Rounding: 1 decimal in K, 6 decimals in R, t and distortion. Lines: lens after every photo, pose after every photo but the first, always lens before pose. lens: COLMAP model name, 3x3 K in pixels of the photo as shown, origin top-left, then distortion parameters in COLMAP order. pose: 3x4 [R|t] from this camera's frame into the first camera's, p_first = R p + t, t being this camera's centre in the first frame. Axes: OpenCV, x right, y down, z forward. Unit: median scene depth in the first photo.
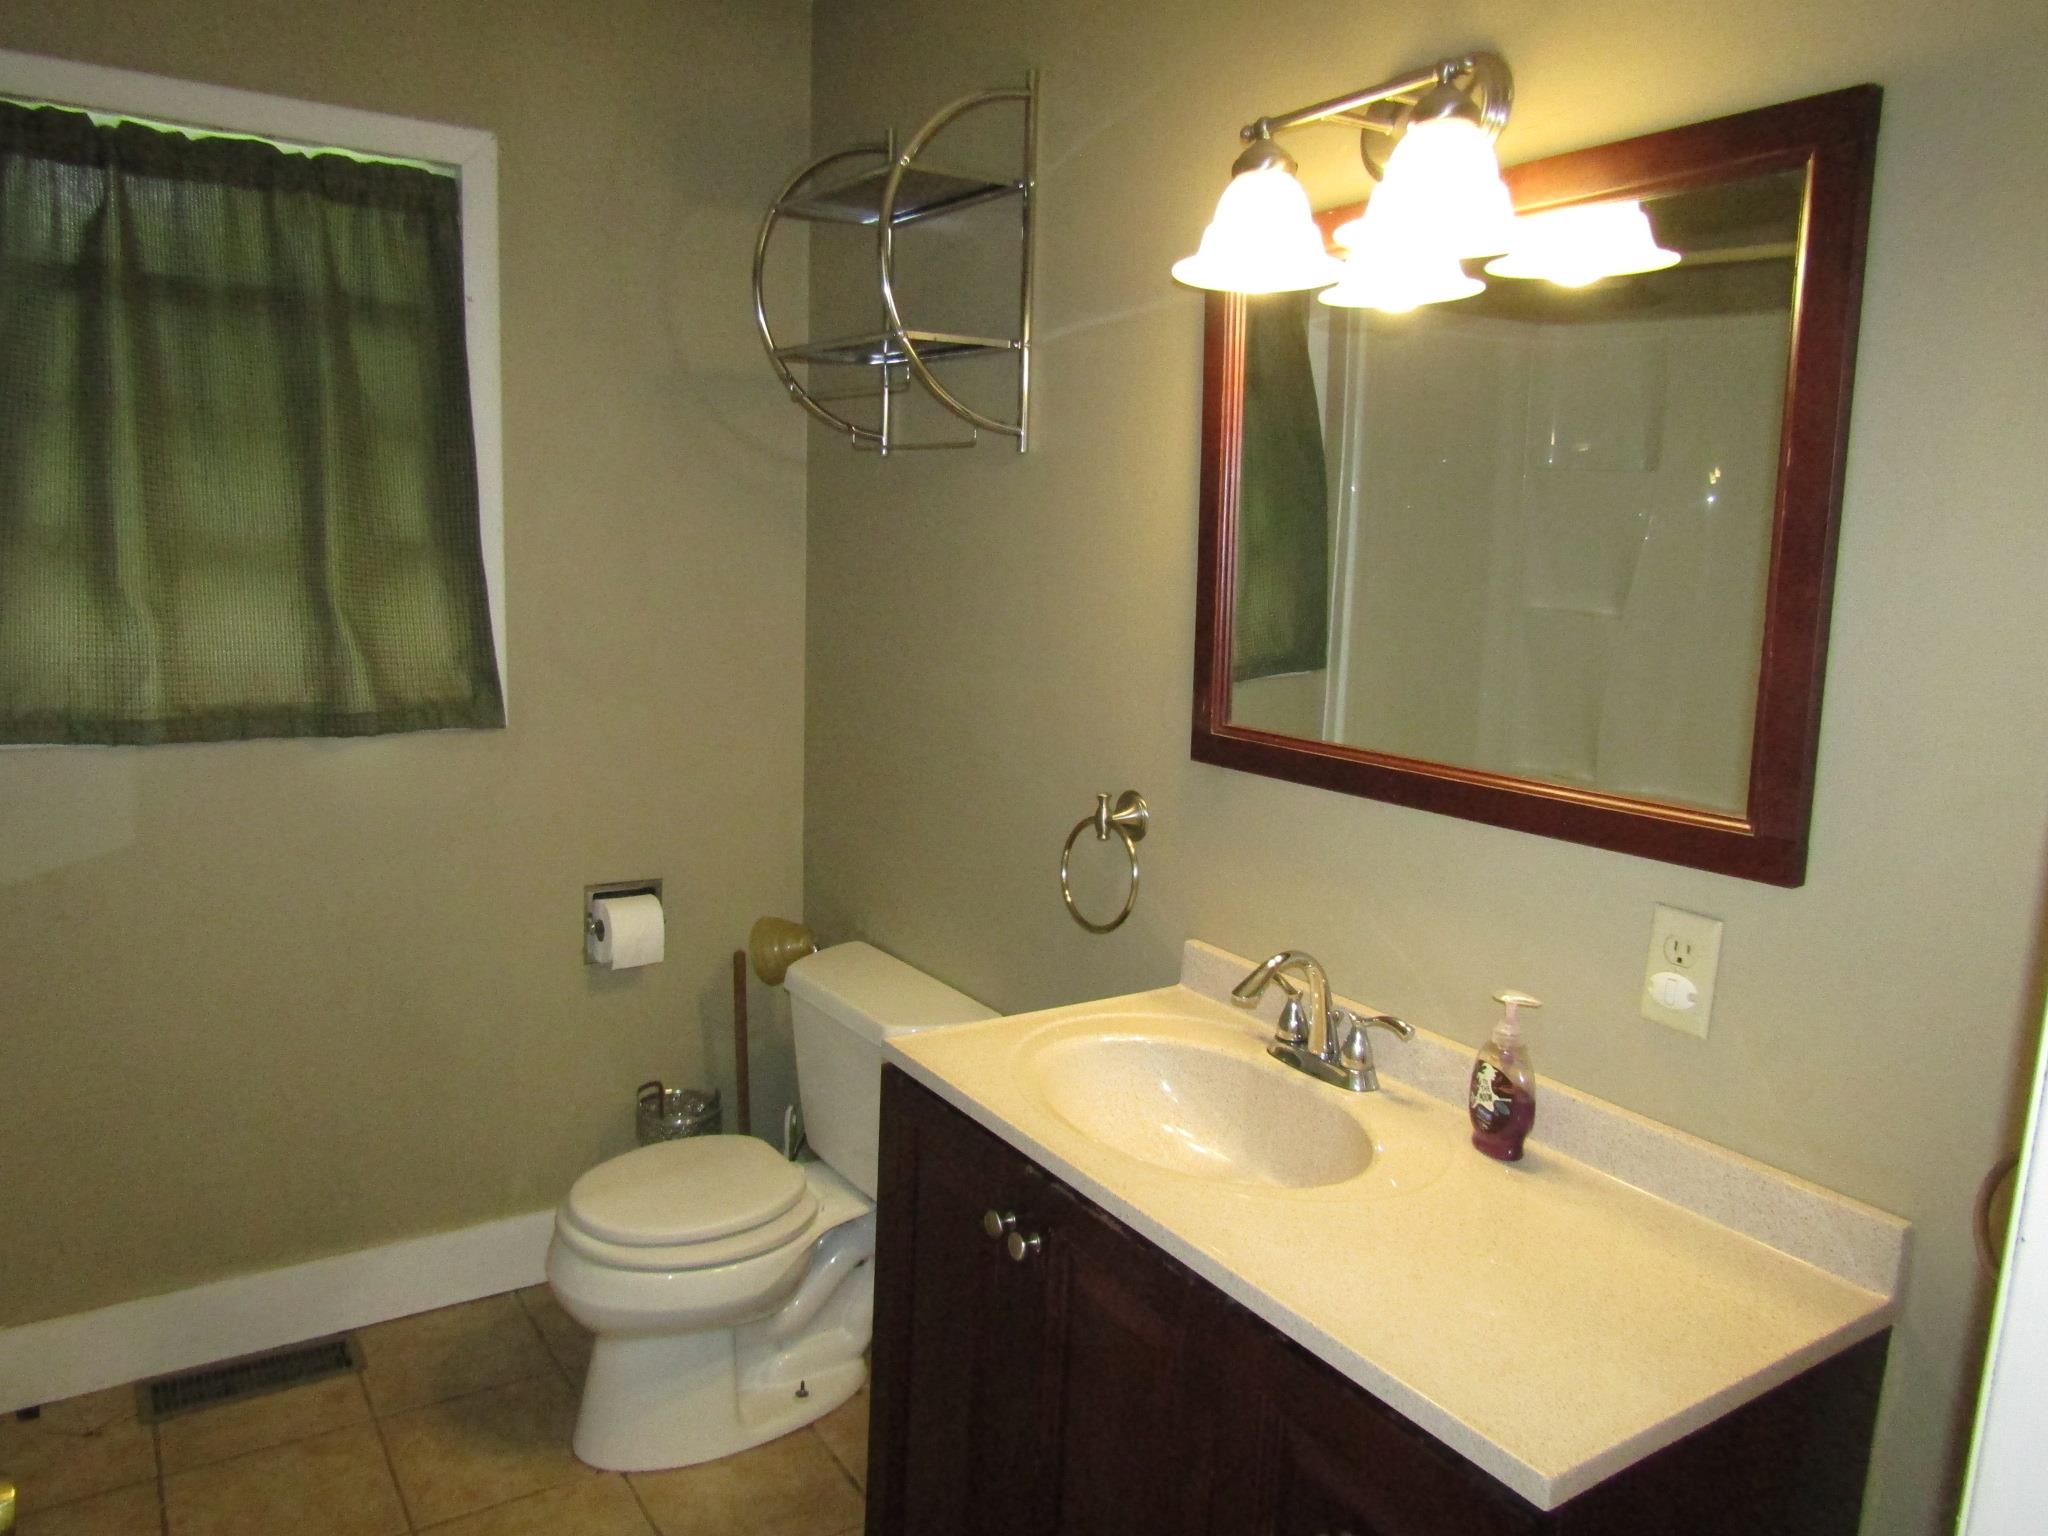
lens RADIAL K [[1471.1, 0, 1021.0], [0, 1471.1, 776.2], [0, 0, 1]] dist [-0.005293, 0.003496]
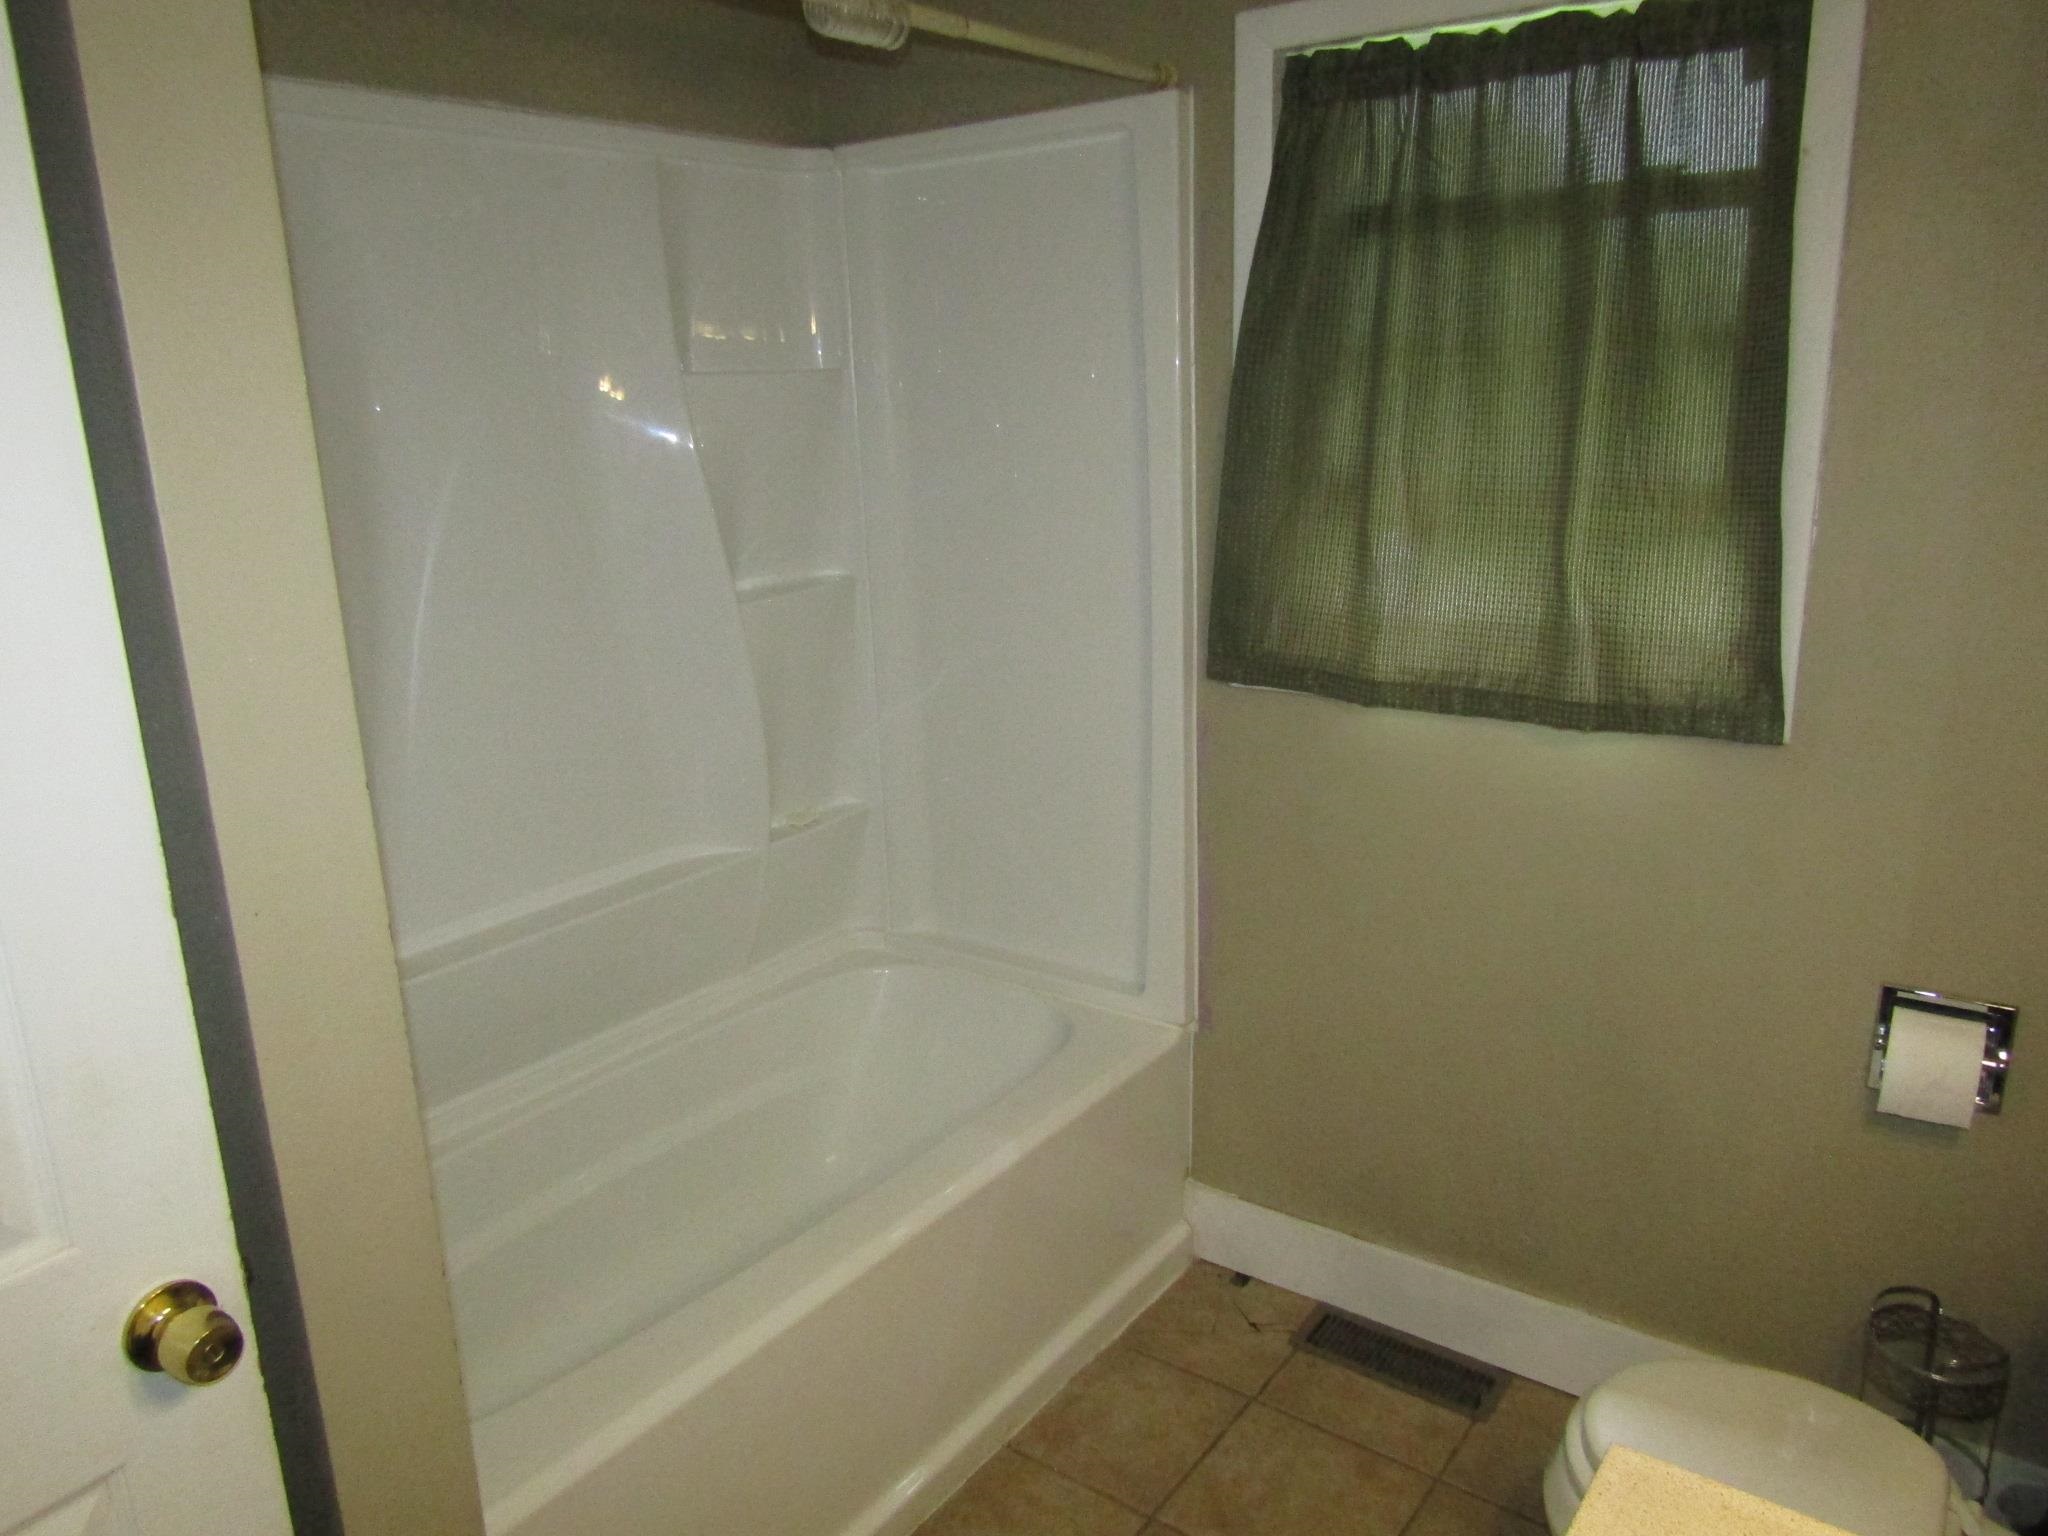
lens RADIAL K [[1471.1, 0, 1021.0], [0, 1471.1, 776.2], [0, 0, 1]] dist [-0.005293, 0.003496]
pose [[0.344713, 0.196664, -0.917876, 0.280889], [-0.116963, 0.979186, 0.165875, -0.136318], [0.931393, 0.050178, 0.360540, 0.539596]]
